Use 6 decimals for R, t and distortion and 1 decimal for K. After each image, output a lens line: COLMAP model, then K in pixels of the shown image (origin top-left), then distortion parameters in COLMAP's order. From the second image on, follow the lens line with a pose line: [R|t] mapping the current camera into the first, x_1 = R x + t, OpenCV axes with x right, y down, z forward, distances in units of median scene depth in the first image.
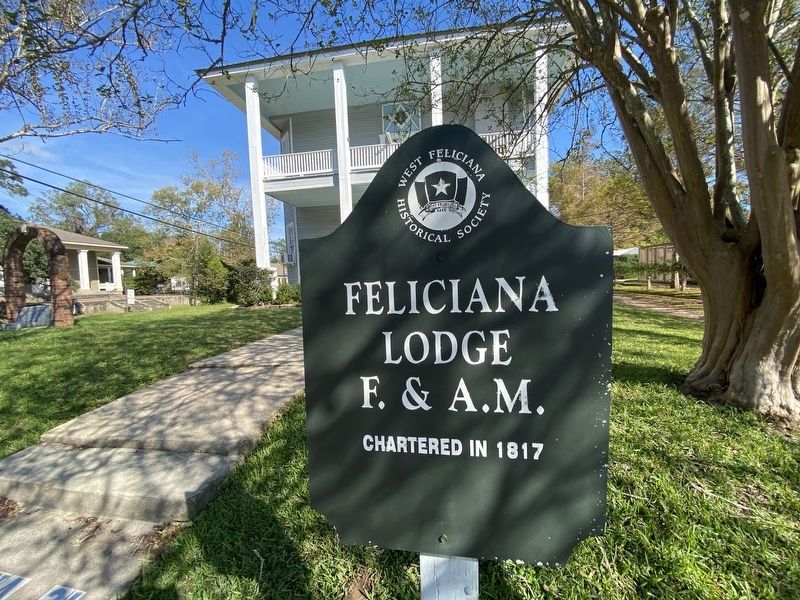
lens RADIAL K [[325.7, 0, 400.0], [0, 325.7, 300.0], [0, 0, 1]] dist [0.030086, -0.023539]
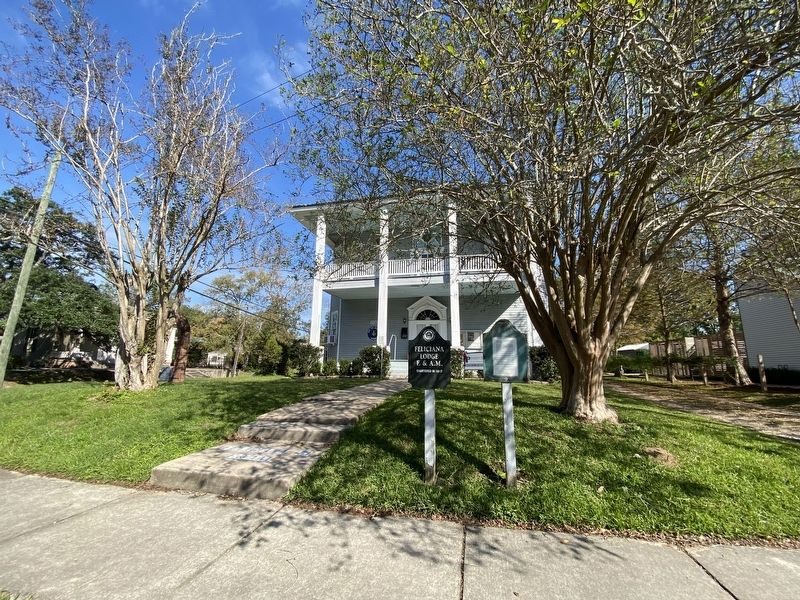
lens RADIAL K [[325.7, 0, 400.0], [0, 325.7, 300.0], [0, 0, 1]] dist [0.030086, -0.023539]
pose [[0.996798, 0.031190, -0.073627, -0.000490], [-0.048850, 0.966517, -0.251911, 0.038576], [0.063305, 0.254701, 0.964946, -0.307761]]
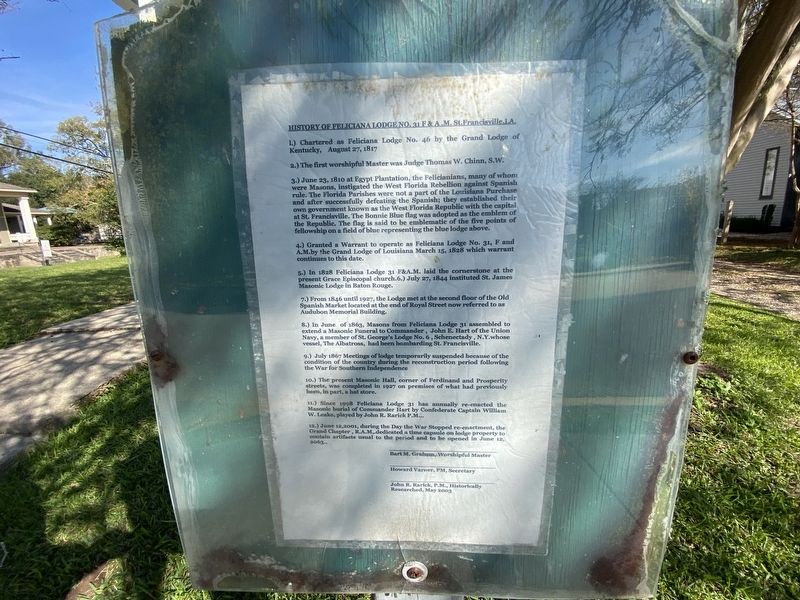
lens RADIAL K [[325.7, 0, 400.0], [0, 325.7, 300.0], [0, 0, 1]] dist [0.030086, -0.023539]
pose [[0.993264, -0.033312, 0.110979, 0.082295], [0.015012, 0.986706, 0.161818, -0.003353], [-0.114894, -0.159062, 0.980560, 0.018259]]
